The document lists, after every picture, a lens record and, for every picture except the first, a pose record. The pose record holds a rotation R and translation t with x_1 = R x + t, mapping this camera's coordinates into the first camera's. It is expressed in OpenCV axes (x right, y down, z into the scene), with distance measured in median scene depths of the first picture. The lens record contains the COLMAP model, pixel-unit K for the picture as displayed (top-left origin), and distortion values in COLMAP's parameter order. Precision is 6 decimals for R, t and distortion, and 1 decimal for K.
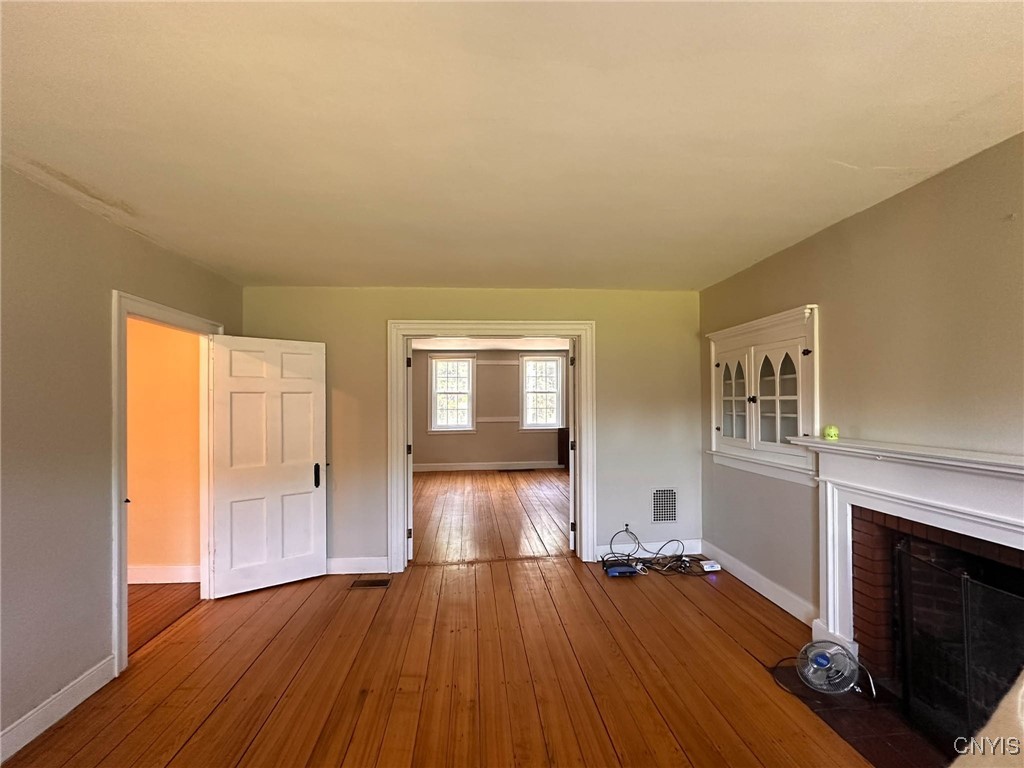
lens RADIAL K [[417.5, 0, 508.9], [0, 417.5, 399.0], [0, 0, 1]] dist [0.000577, 0.000168]
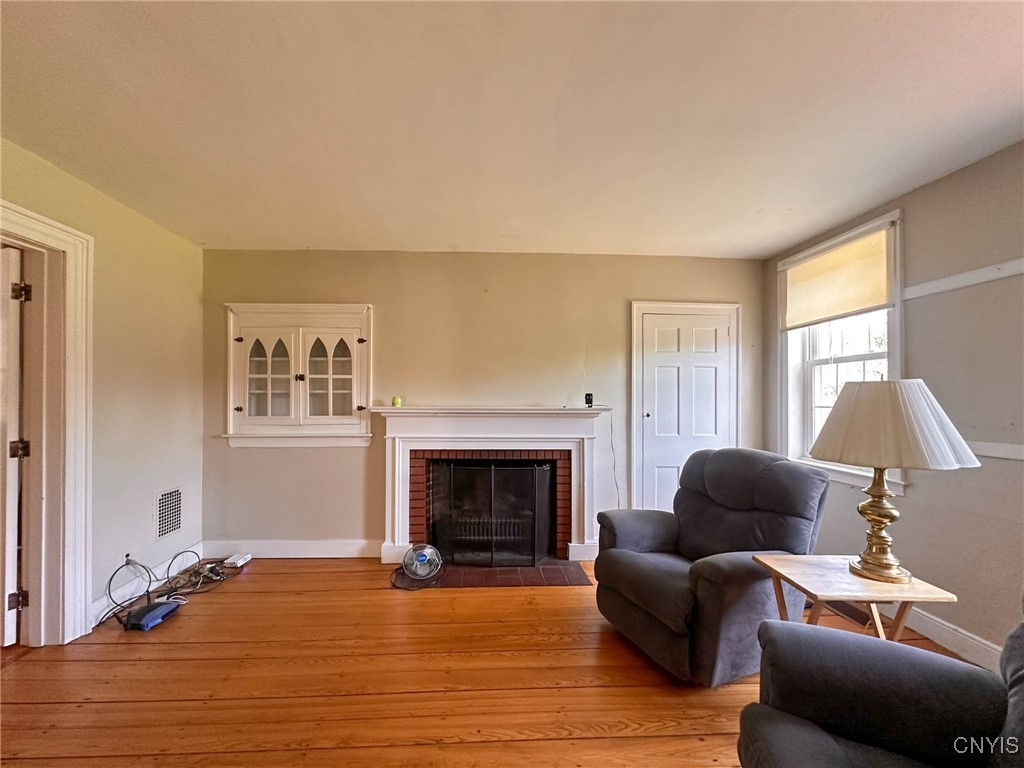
lens RADIAL K [[409.0, 0, 509.0], [0, 409.0, 396.6], [0, 0, 1]] dist [-0.000701, -0.000061]
pose [[0.041357, 0.007220, 0.999118, -0.418163], [-0.009991, 0.999927, -0.006812, 0.050336], [-0.999094, -0.009701, 0.041426, 0.418301]]
